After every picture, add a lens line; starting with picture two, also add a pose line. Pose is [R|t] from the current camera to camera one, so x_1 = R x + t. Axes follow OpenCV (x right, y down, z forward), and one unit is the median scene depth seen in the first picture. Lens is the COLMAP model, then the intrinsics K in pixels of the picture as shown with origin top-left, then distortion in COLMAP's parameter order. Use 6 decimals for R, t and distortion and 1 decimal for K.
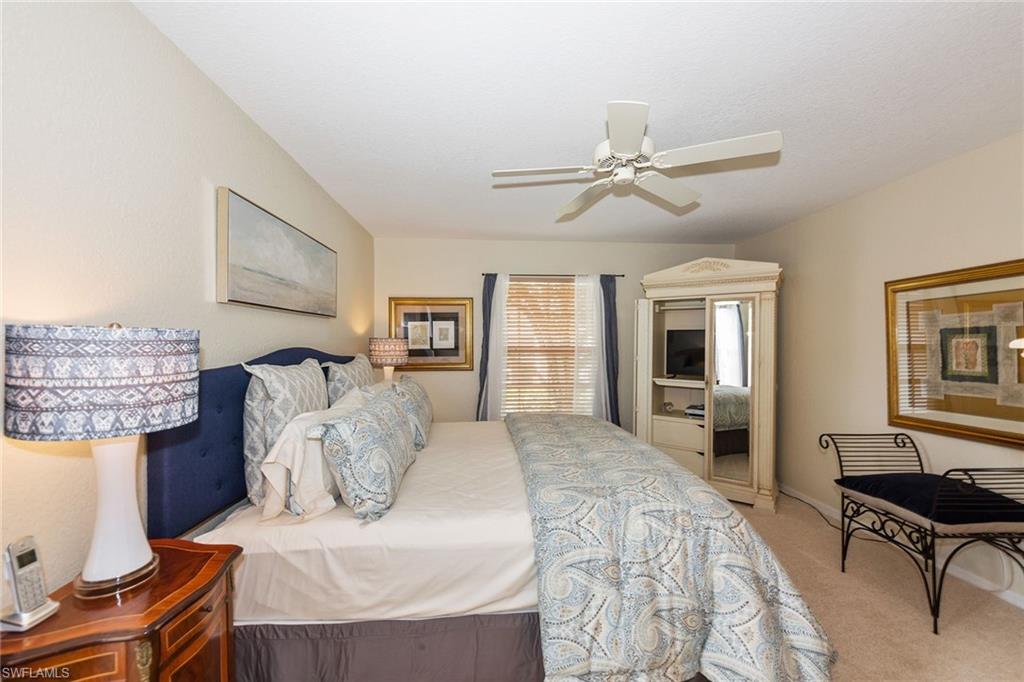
lens RADIAL K [[415.1, 0, 509.3], [0, 415.1, 342.2], [0, 0, 1]] dist [0.003385, 0.000134]
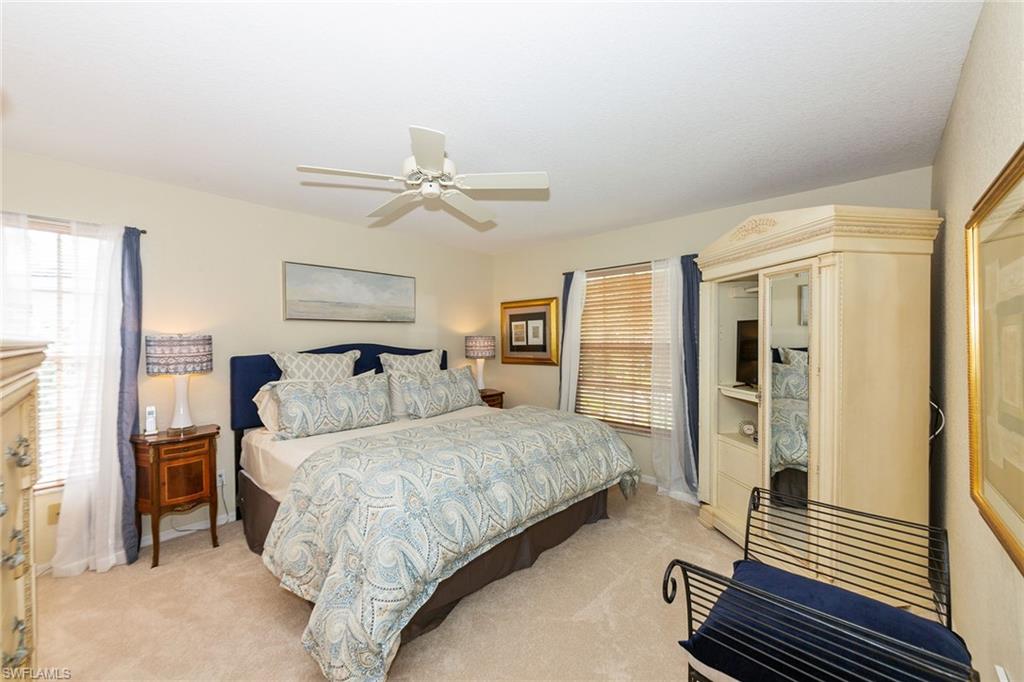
lens RADIAL K [[415.1, 0, 513.1], [0, 415.1, 340.7], [0, 0, 1]] dist [0.003385, 0.000134]
pose [[0.662561, -0.000925, -0.749008, 0.639931], [0.003708, 0.999991, 0.002046, 0.001551], [0.748999, -0.004133, 0.662558, 0.215912]]
